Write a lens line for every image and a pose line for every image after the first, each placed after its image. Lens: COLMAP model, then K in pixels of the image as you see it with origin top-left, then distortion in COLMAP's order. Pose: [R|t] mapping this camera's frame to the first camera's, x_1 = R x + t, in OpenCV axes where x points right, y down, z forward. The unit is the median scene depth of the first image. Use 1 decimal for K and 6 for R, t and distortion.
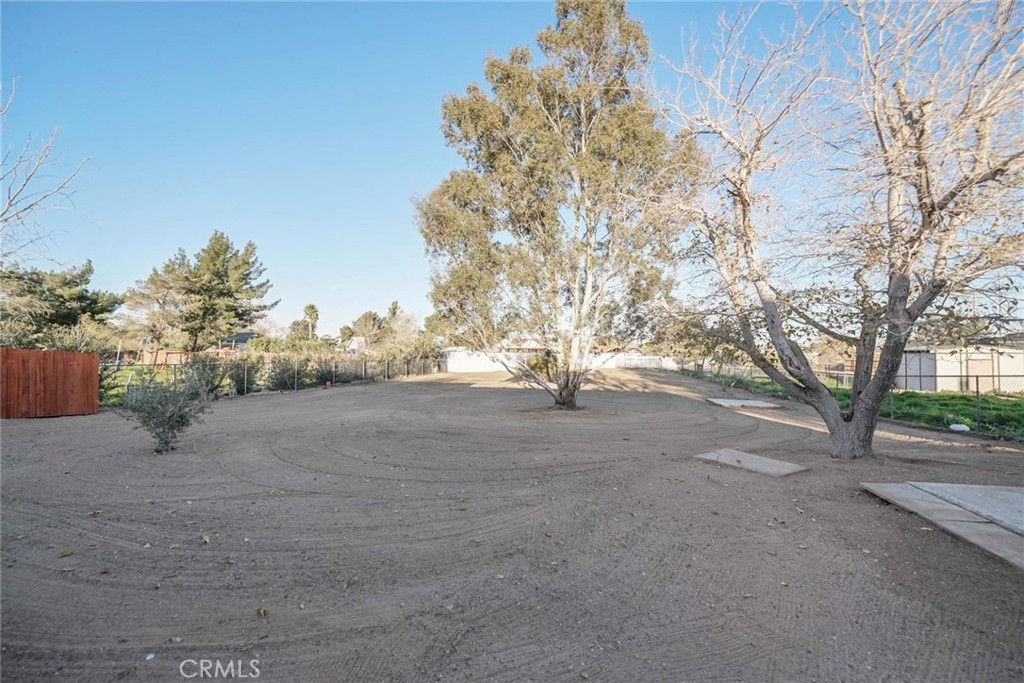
lens RADIAL K [[416.5, 0, 510.7], [0, 416.5, 349.1], [0, 0, 1]] dist [0.001288, -0.000014]
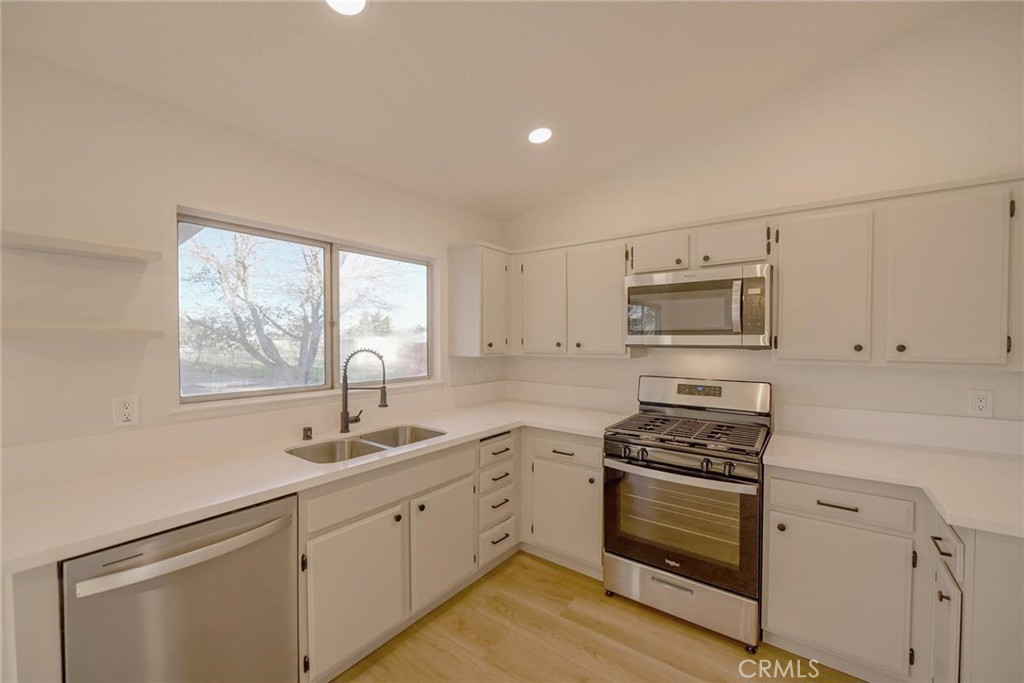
lens RADIAL K [[416.5, 0, 511.5], [0, 416.5, 347.7], [0, 0, 1]] dist [0.001288, -0.000014]
pose [[0.430868, -0.015998, 0.902273, -0.204798], [-0.008988, 0.999717, 0.022017, -0.011615], [-0.902370, -0.017596, 0.430603, -0.296681]]
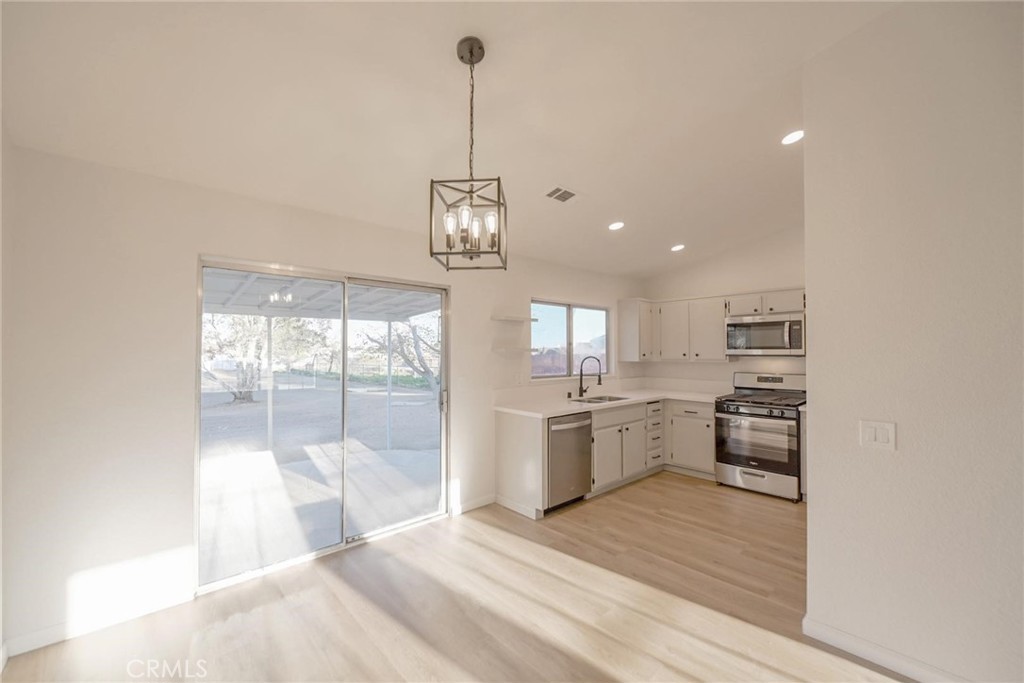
lens RADIAL K [[416.5, 0, 513.5], [0, 416.5, 347.2], [0, 0, 1]] dist [0.001288, -0.000014]
pose [[0.591182, 0.010450, 0.806470, -0.370540], [-0.006440, 0.999945, -0.008236, -0.011494], [-0.806512, -0.000324, 0.591217, -0.320768]]
